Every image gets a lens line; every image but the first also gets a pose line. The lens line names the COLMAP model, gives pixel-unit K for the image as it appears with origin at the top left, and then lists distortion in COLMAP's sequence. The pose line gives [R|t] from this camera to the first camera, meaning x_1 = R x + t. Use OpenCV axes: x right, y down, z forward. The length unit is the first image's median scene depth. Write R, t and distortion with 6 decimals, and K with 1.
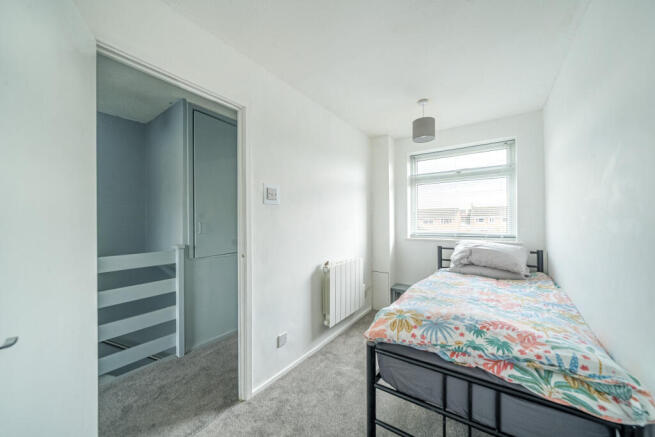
lens RADIAL K [[238.7, 0, 325.4], [0, 238.7, 221.9], [0, 0, 1]] dist [-0.006835, 0.000005]
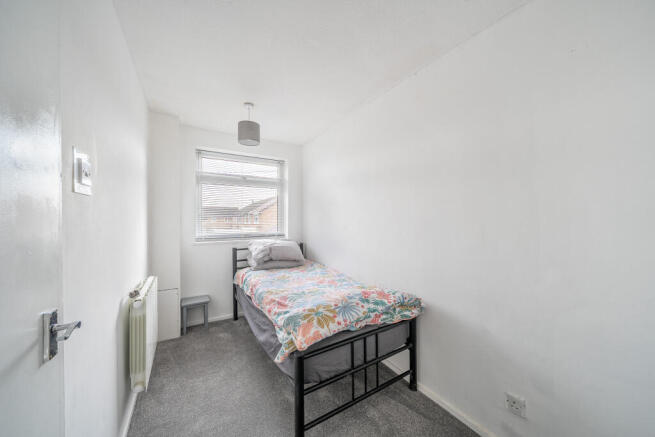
lens RADIAL K [[238.7, 0, 325.4], [0, 238.7, 221.9], [0, 0, 1]] dist [-0.006835, 0.000005]
pose [[0.394938, -0.006469, 0.918685, -0.685453], [0.003816, 0.999978, 0.005401, -0.030799], [-0.918700, 0.001373, 0.394954, 0.545843]]
